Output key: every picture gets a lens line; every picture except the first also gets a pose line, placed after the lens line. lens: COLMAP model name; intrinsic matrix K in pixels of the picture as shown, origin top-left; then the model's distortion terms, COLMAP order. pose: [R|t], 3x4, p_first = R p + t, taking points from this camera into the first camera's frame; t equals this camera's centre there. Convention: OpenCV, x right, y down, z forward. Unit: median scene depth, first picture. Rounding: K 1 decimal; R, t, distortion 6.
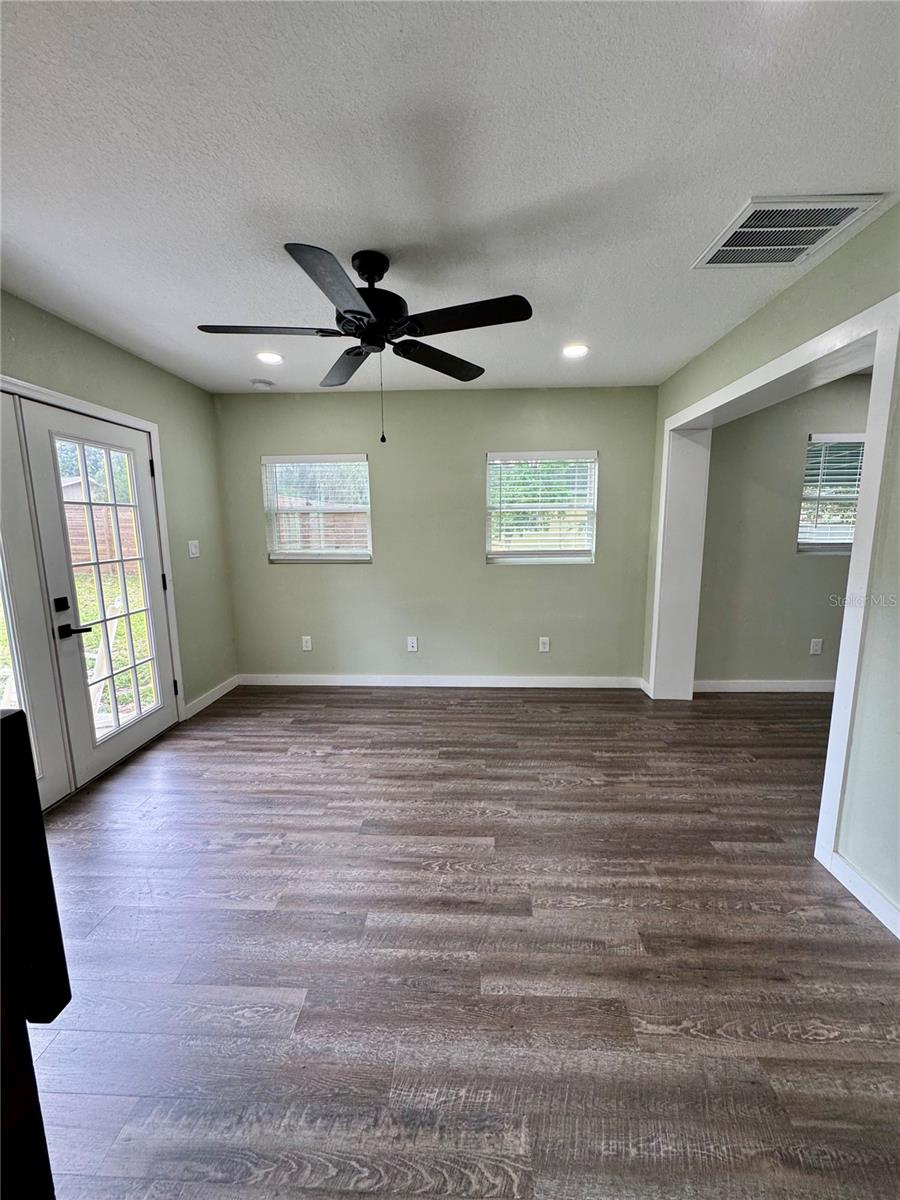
lens RADIAL K [[477.6, 0, 452.3], [0, 477.6, 599.5], [0, 0, 1]] dist [-0.003769, 0.000887]
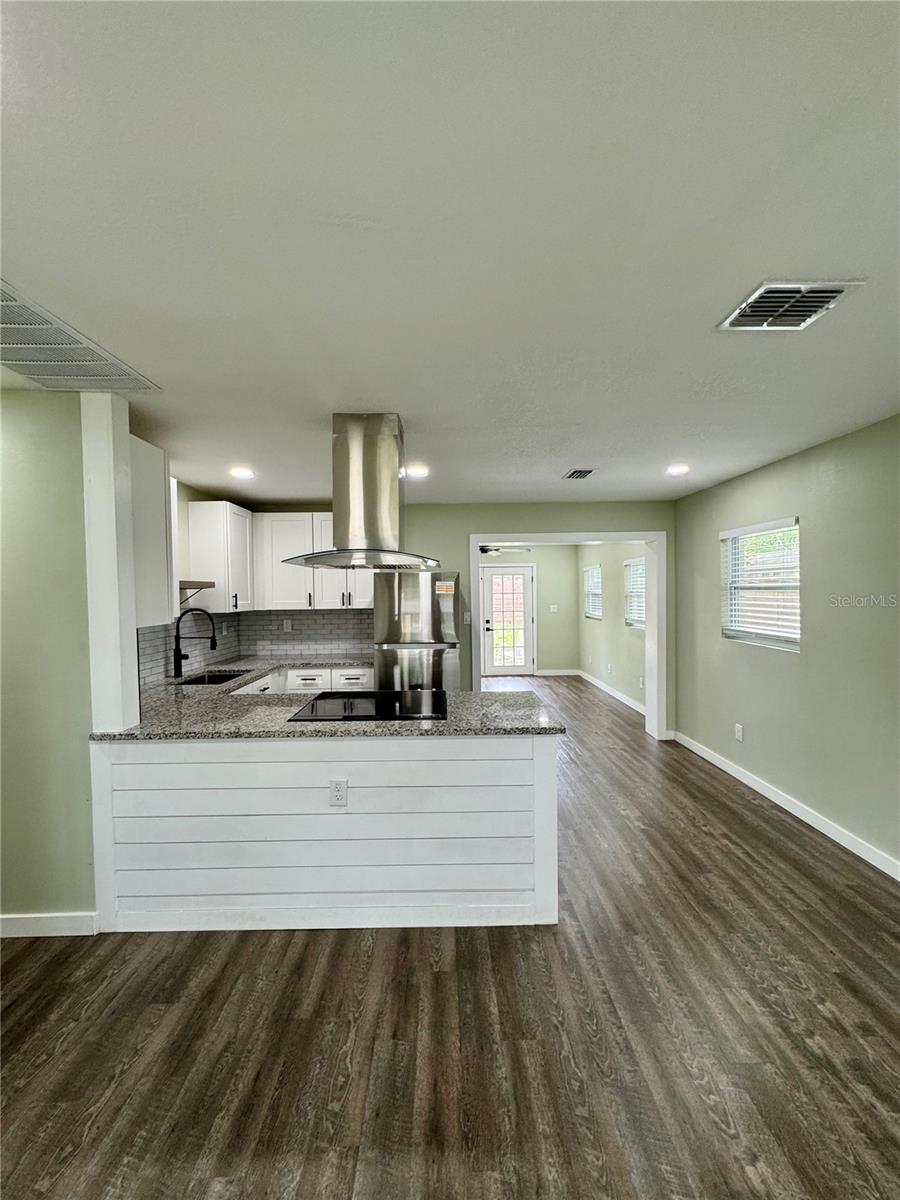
lens RADIAL K [[477.6, 0, 452.3], [0, 477.6, 599.5], [0, 0, 1]] dist [-0.003769, 0.000887]
pose [[0.063577, 0.023675, -0.997696, 2.606886], [-0.143777, 0.989506, 0.014318, -0.159354], [0.987566, 0.142536, 0.066314, 0.452633]]
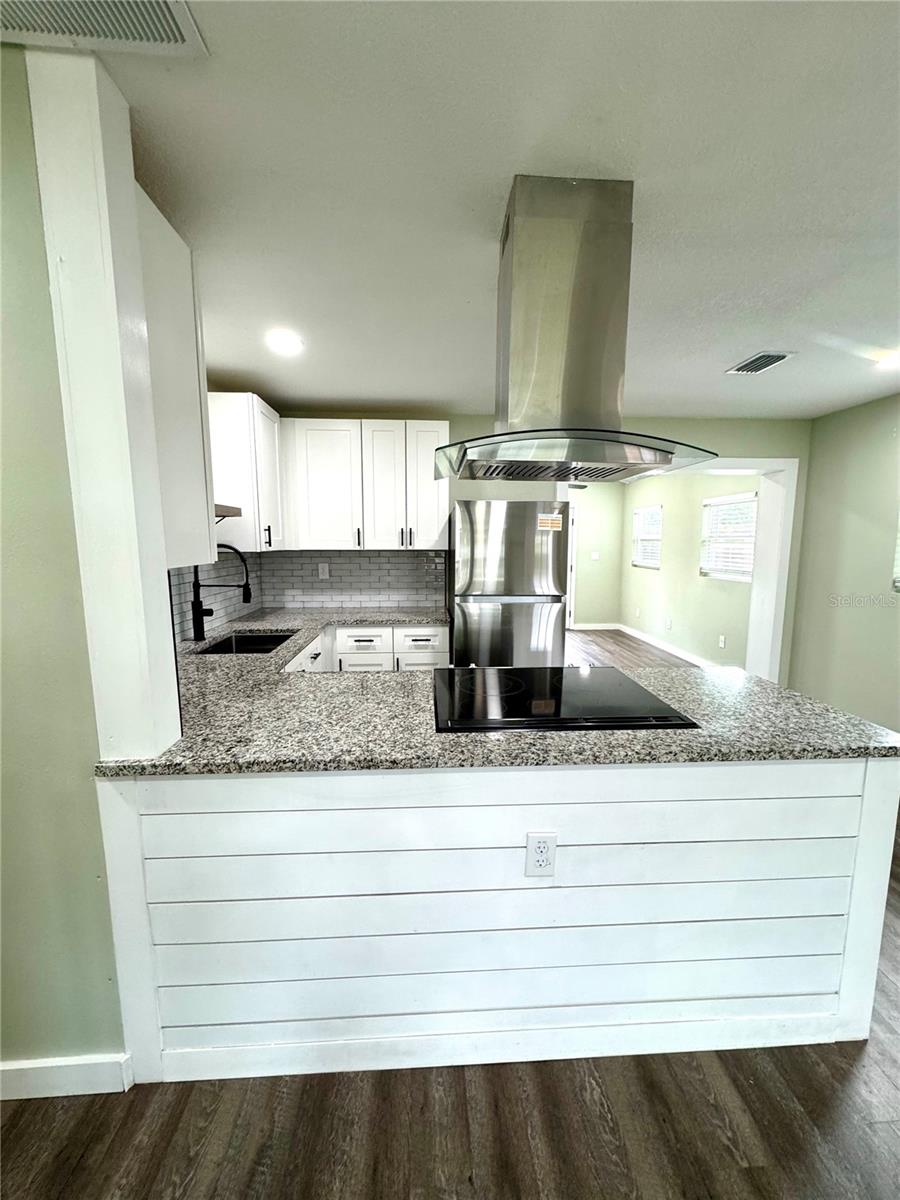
lens RADIAL K [[477.6, 0, 452.3], [0, 477.6, 599.5], [0, 0, 1]] dist [-0.003769, 0.000887]
pose [[0.105801, 0.131170, -0.985698, 2.197913], [-0.157357, 0.980980, 0.113652, -0.079951], [0.981858, 0.143082, 0.124429, 0.167182]]
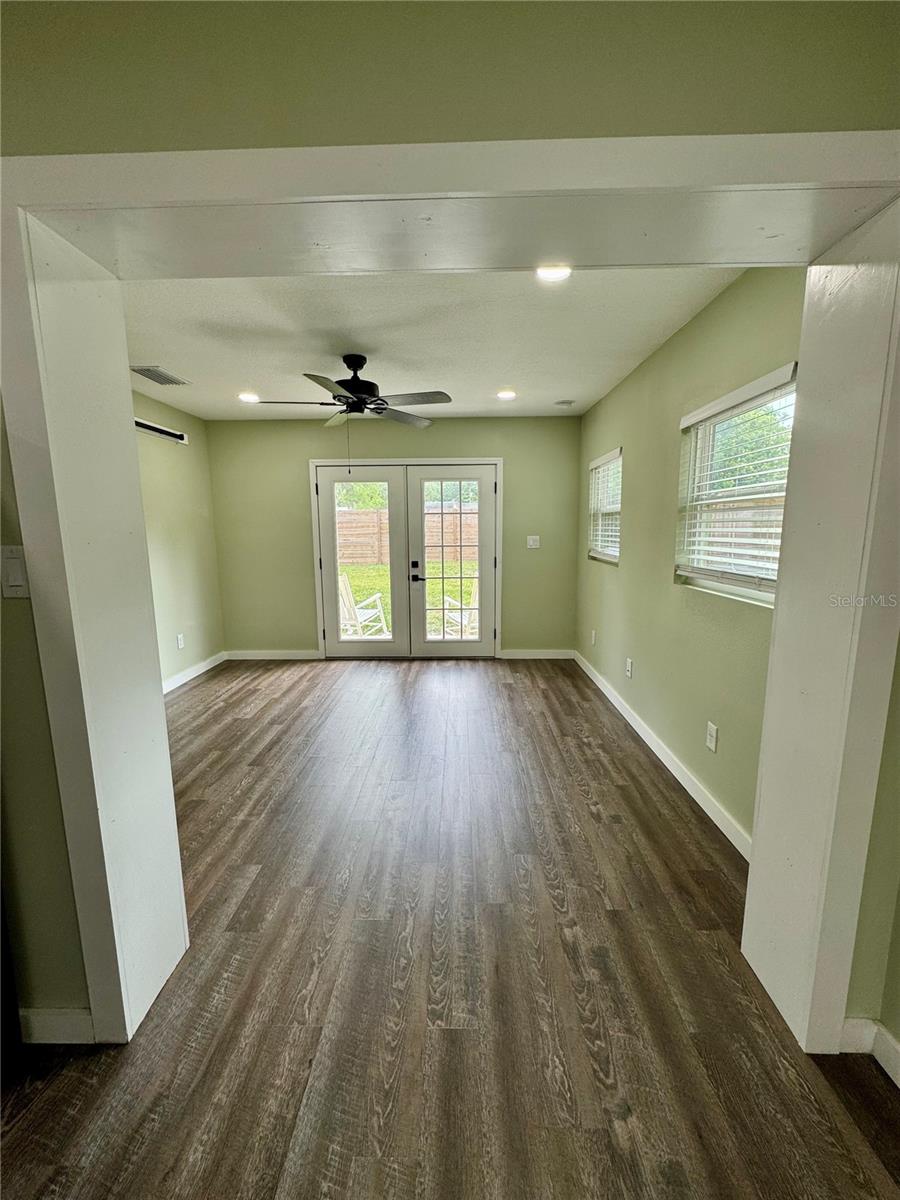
lens RADIAL K [[477.6, 0, 452.3], [0, 477.6, 599.5], [0, 0, 1]] dist [-0.003769, 0.000887]
pose [[0.025582, 0.158291, -0.987061, 1.149248], [-0.148847, 0.976981, 0.152817, -0.169010], [0.988529, 0.143012, 0.048554, 1.028940]]
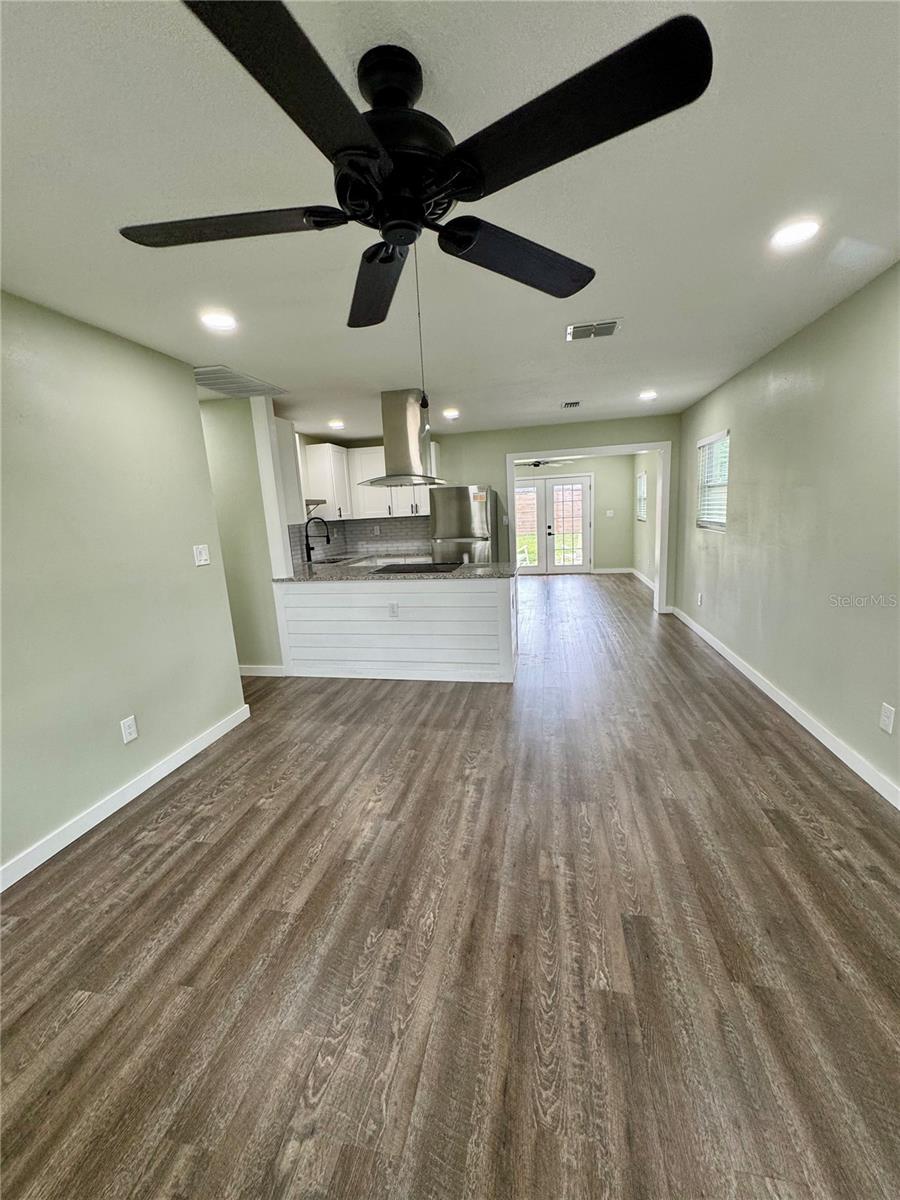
lens RADIAL K [[477.6, 0, 452.3], [0, 477.6, 599.5], [0, 0, 1]] dist [-0.003769, 0.000887]
pose [[-0.153666, 0.197130, -0.968259, 3.261291], [-0.101366, 0.971583, 0.213894, -0.171167], [0.982910, 0.131017, -0.129317, 0.752974]]
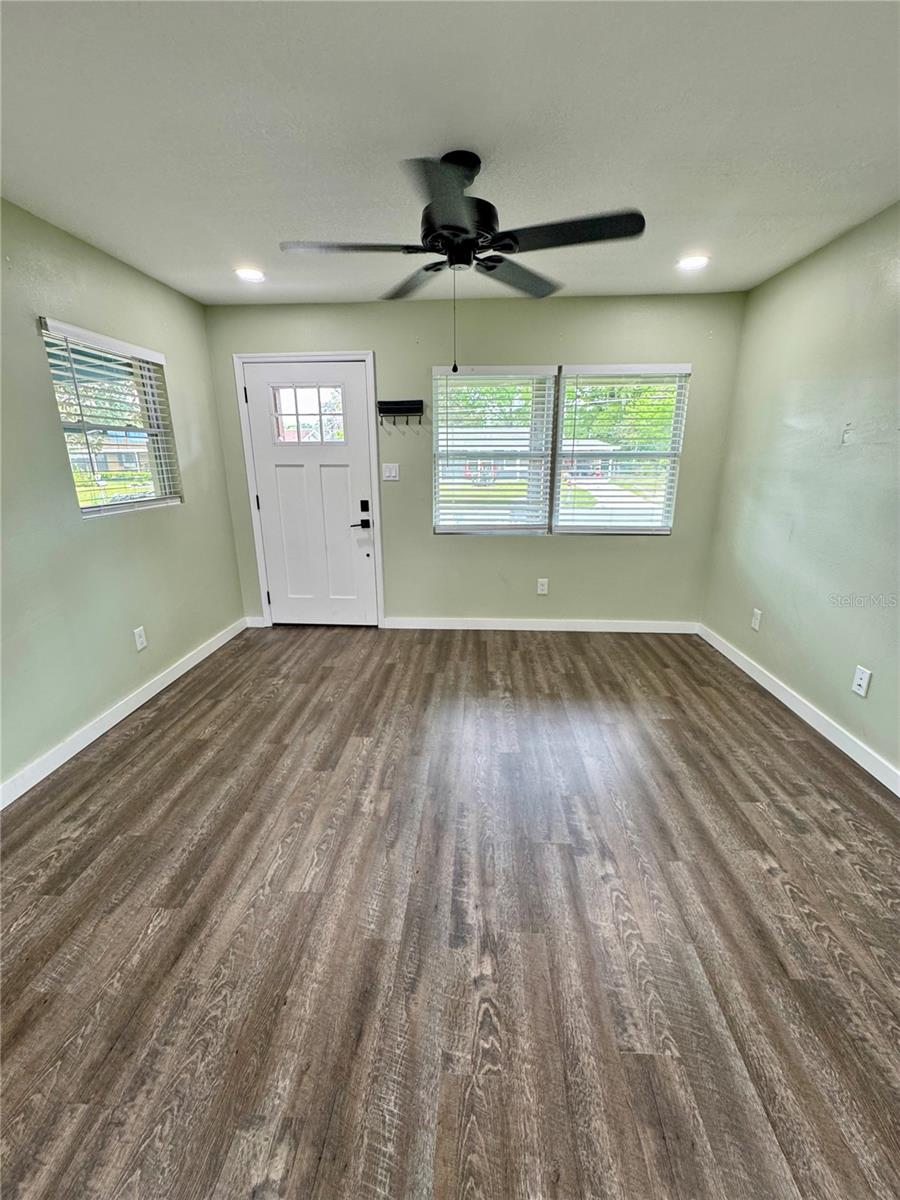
lens RADIAL K [[492.0, 0, 452.4], [0, 492.0, 599.1], [0, 0, 1]] dist [-0.004317, -0.000001]
pose [[0.015011, -0.278599, 0.960290, 1.902720], [0.160939, 0.948549, 0.272677, -0.130551], [-0.986850, 0.150455, 0.059076, 0.644169]]
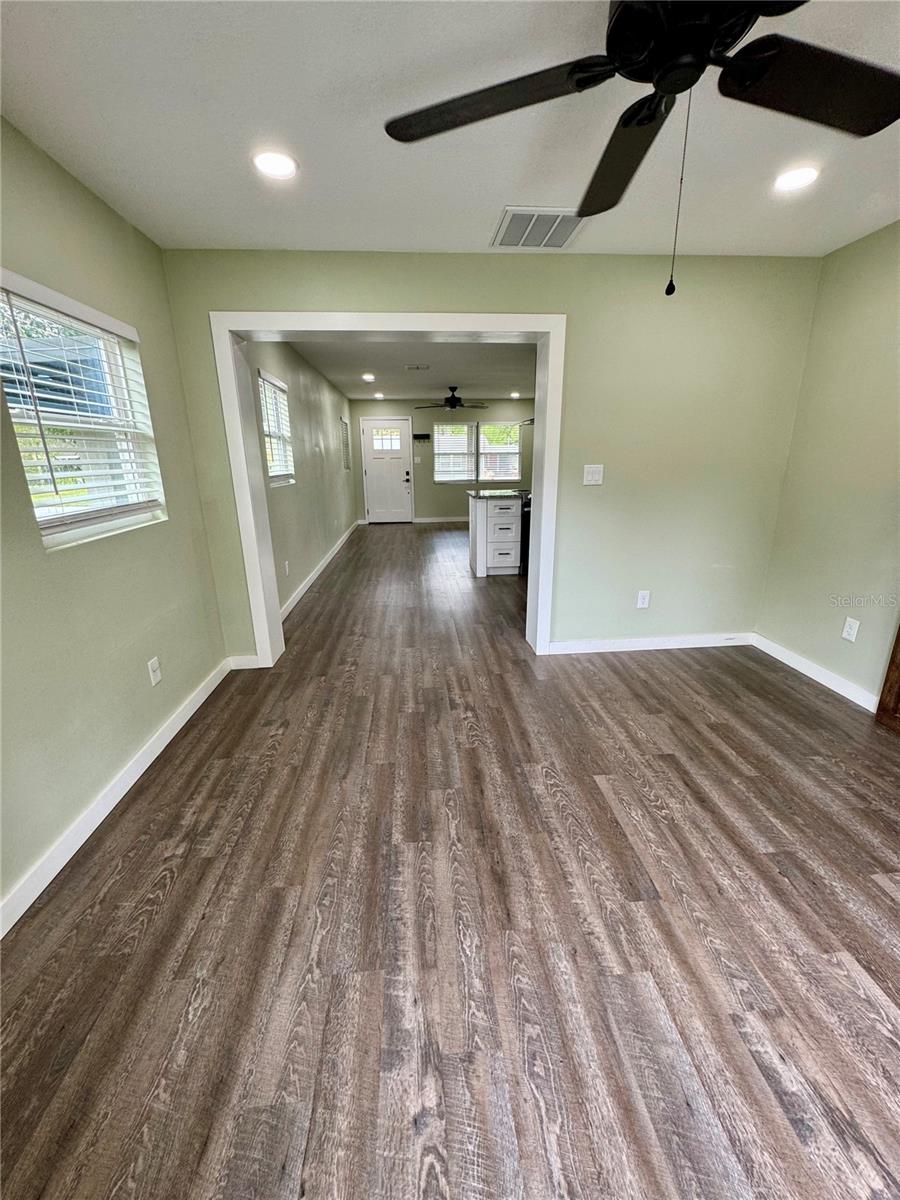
lens RADIAL K [[477.6, 0, 452.3], [0, 477.6, 599.5], [0, 0, 1]] dist [-0.003769, 0.000887]
pose [[-0.123218, -0.276945, 0.952953, -0.599130], [0.168956, 0.940396, 0.295142, -0.153690], [-0.977891, 0.197374, -0.069083, 1.073293]]
